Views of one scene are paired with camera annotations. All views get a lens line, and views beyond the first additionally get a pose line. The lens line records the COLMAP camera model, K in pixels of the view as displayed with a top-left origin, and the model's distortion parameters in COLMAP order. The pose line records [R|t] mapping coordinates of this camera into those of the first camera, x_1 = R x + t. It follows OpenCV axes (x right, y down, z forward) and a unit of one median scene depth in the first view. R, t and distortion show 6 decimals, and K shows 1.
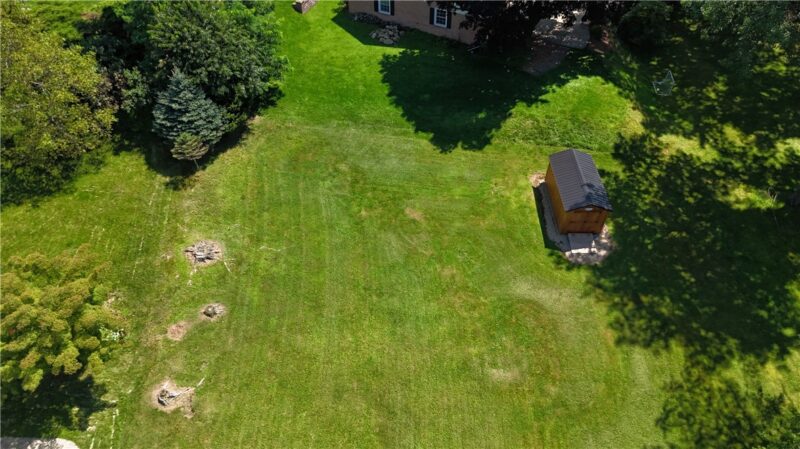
lens RADIAL K [[585.5, 0, 395.2], [0, 585.5, 222.4], [0, 0, 1]] dist [0.103956, -0.070615]
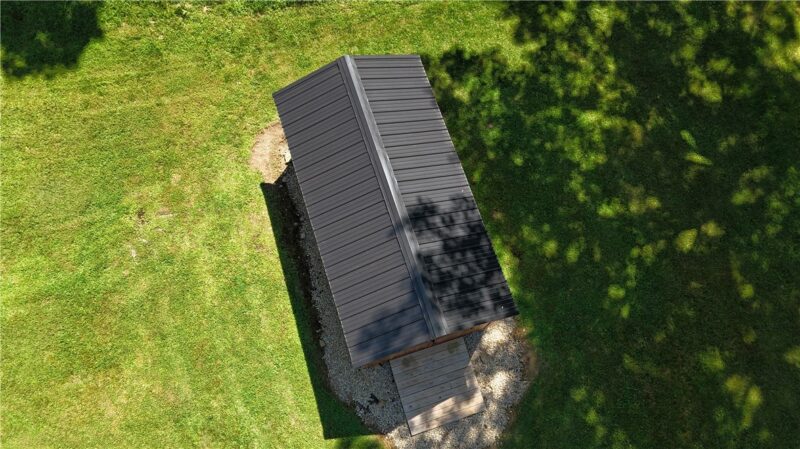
lens RADIAL K [[585.5, 0, 395.2], [0, 585.5, 222.4], [0, 0, 1]] dist [0.103956, -0.070615]
pose [[0.955077, -0.285795, 0.078412, 0.273392], [0.222640, 0.866569, 0.446643, -0.170947], [-0.195598, -0.409121, 0.891269, 0.700592]]
